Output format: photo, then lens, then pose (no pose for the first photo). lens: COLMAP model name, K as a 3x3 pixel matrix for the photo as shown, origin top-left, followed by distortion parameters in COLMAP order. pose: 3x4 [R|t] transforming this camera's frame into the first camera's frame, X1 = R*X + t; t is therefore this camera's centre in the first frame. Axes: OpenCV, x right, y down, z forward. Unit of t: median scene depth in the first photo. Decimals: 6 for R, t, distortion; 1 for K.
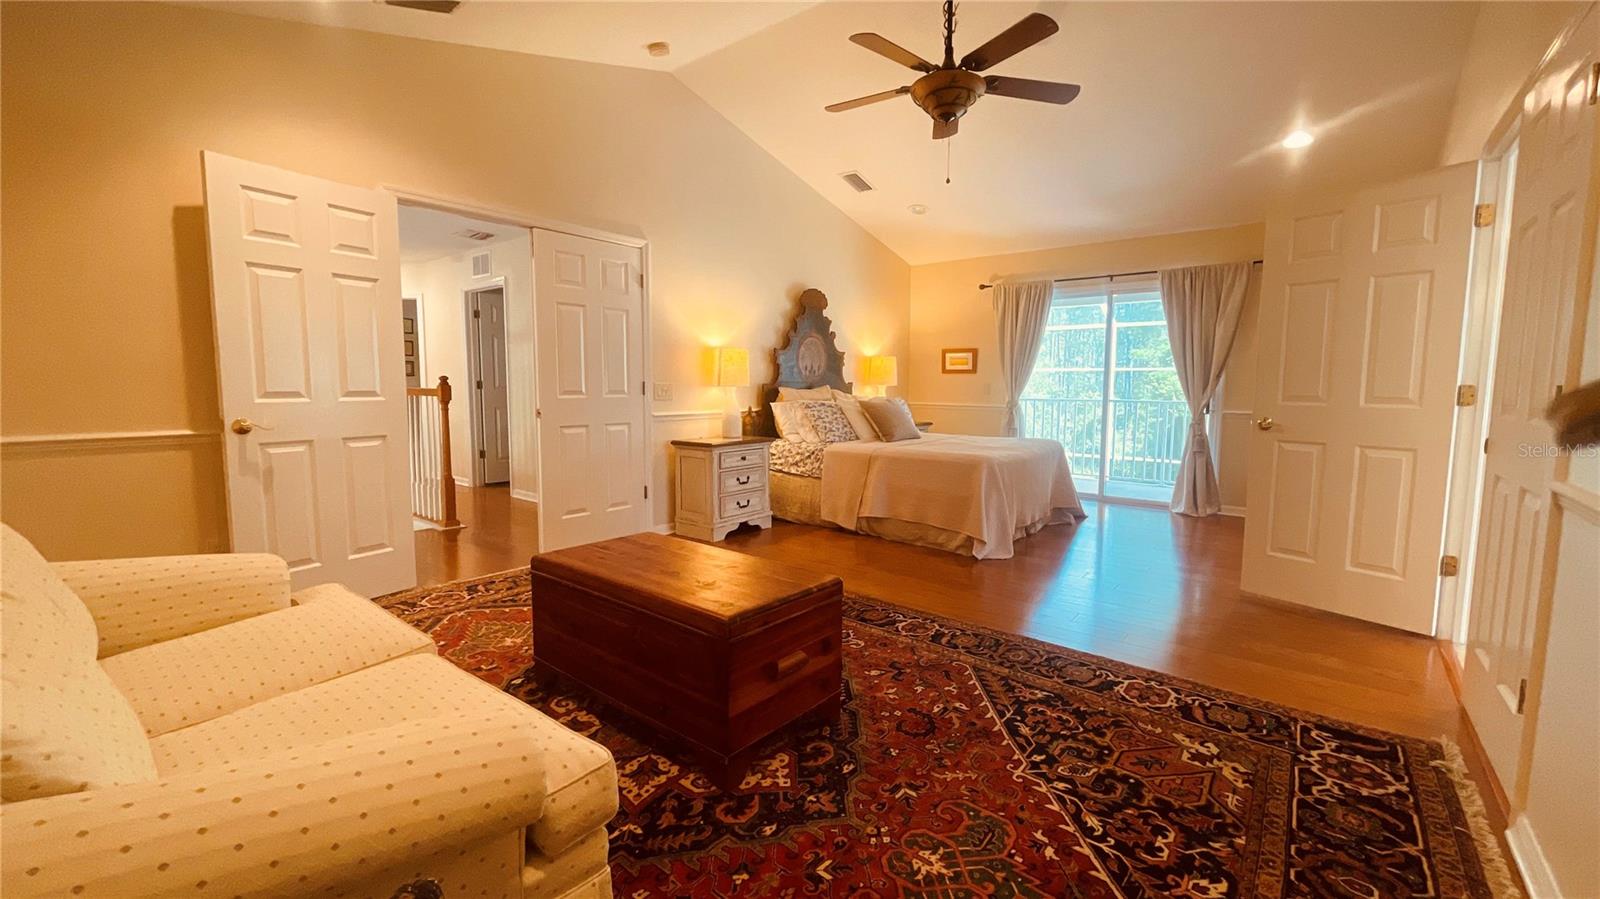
lens RADIAL K [[654.8, 0, 799.6], [0, 654.8, 447.1], [0, 0, 1]] dist [-0.002691, -0.000537]
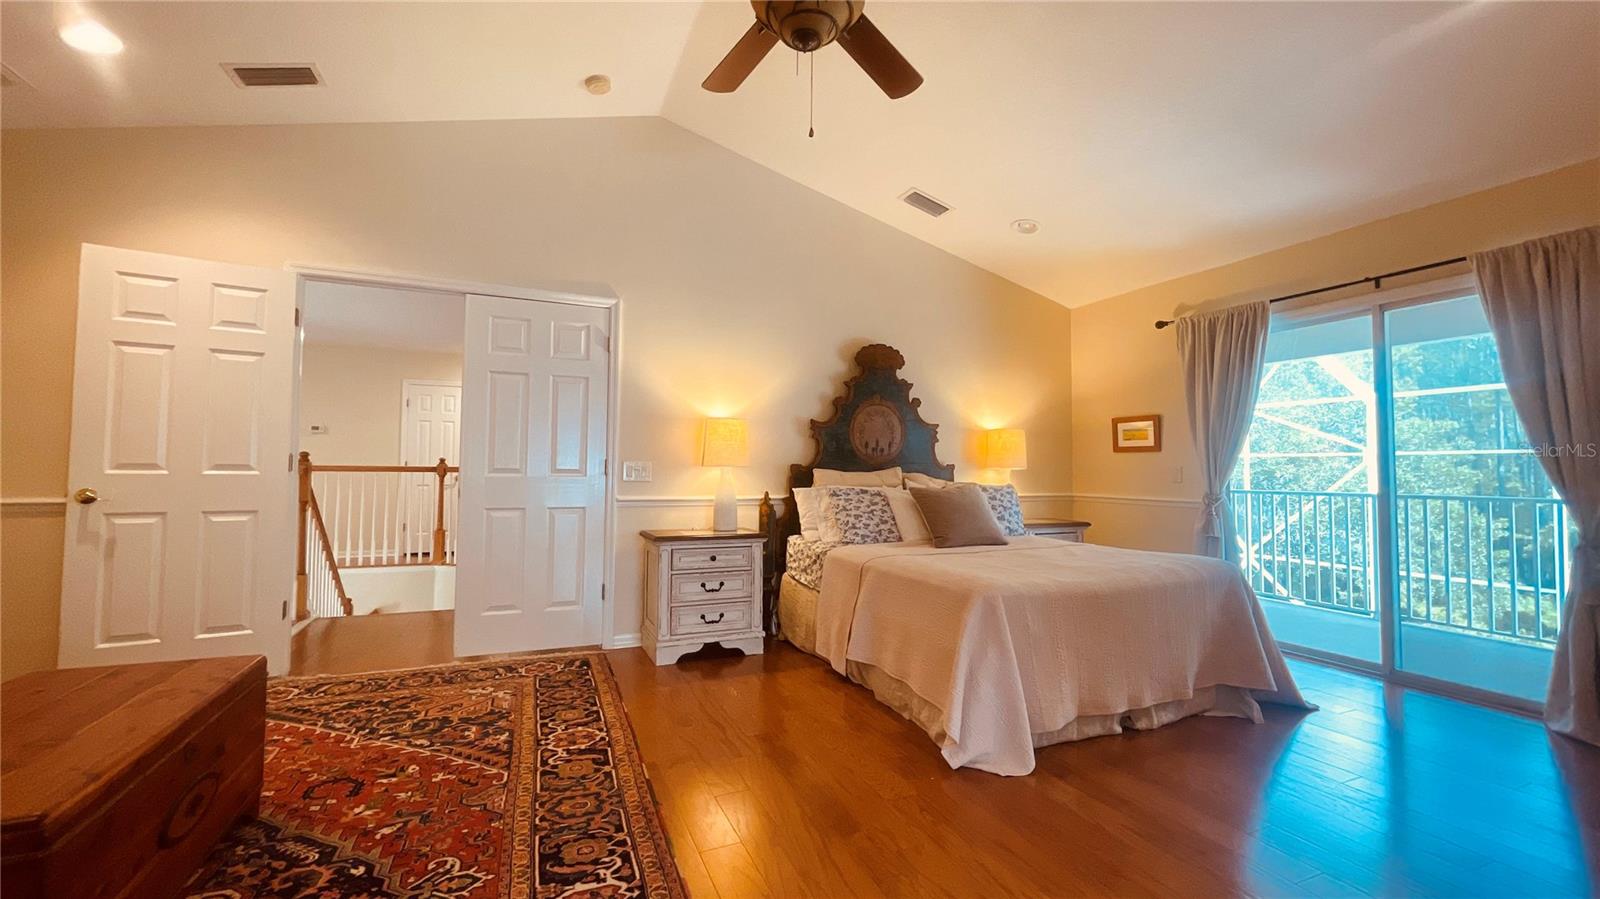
lens RADIAL K [[654.8, 0, 787.8], [0, 654.8, 447.3], [0, 0, 1]] dist [-0.002691, -0.000537]
pose [[0.886727, -0.013131, -0.462108, 0.340070], [-0.050607, 0.990832, -0.125264, -0.019636], [0.459516, 0.134461, 0.877932, 0.333779]]
